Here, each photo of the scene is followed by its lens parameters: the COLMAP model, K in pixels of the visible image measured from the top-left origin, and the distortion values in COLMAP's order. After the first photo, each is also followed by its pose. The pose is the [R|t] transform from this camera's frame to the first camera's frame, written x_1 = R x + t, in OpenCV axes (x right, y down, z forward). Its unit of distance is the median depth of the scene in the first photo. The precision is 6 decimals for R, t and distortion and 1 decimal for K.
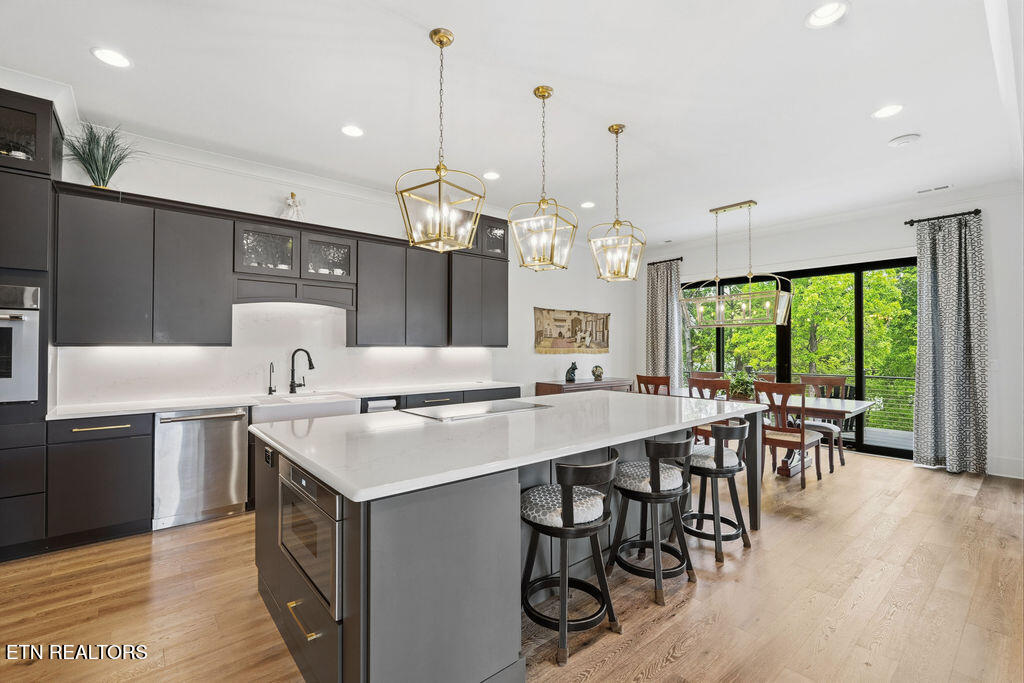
lens RADIAL K [[453.2, 0, 511.9], [0, 453.2, 343.5], [0, 0, 1]] dist [-0.001605, -0.000024]
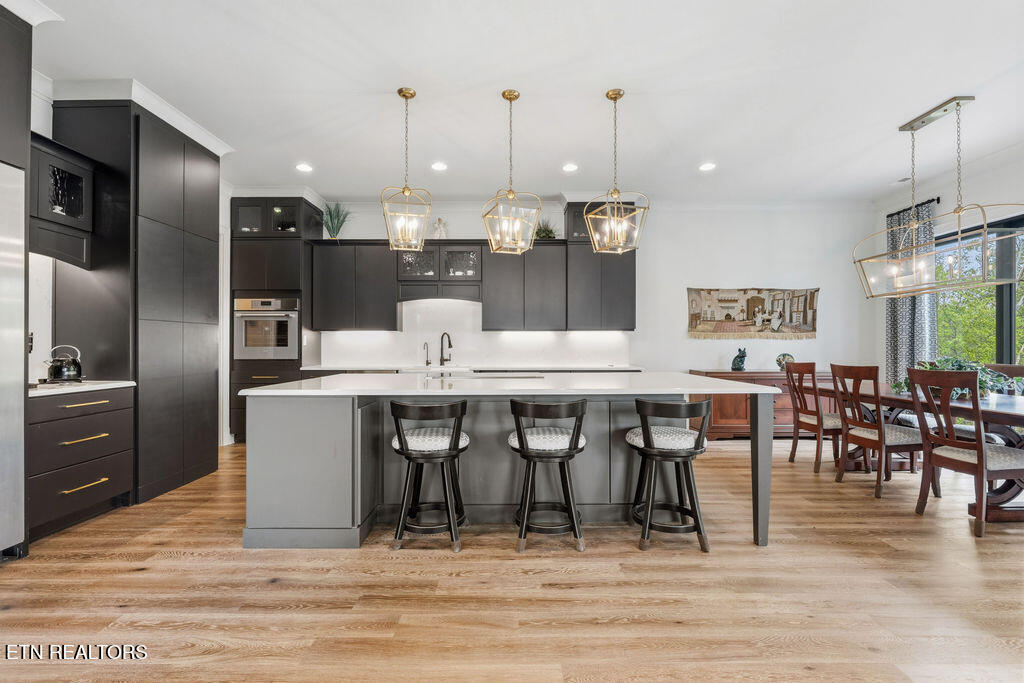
lens RADIAL K [[453.2, 0, 511.9], [0, 453.2, 344.3], [0, 0, 1]] dist [-0.001605, -0.000024]
pose [[0.762259, -0.006868, -0.647236, 0.360225], [0.006969, 0.999973, -0.002404, 0.032697], [0.647235, -0.002678, 0.762286, 0.063296]]
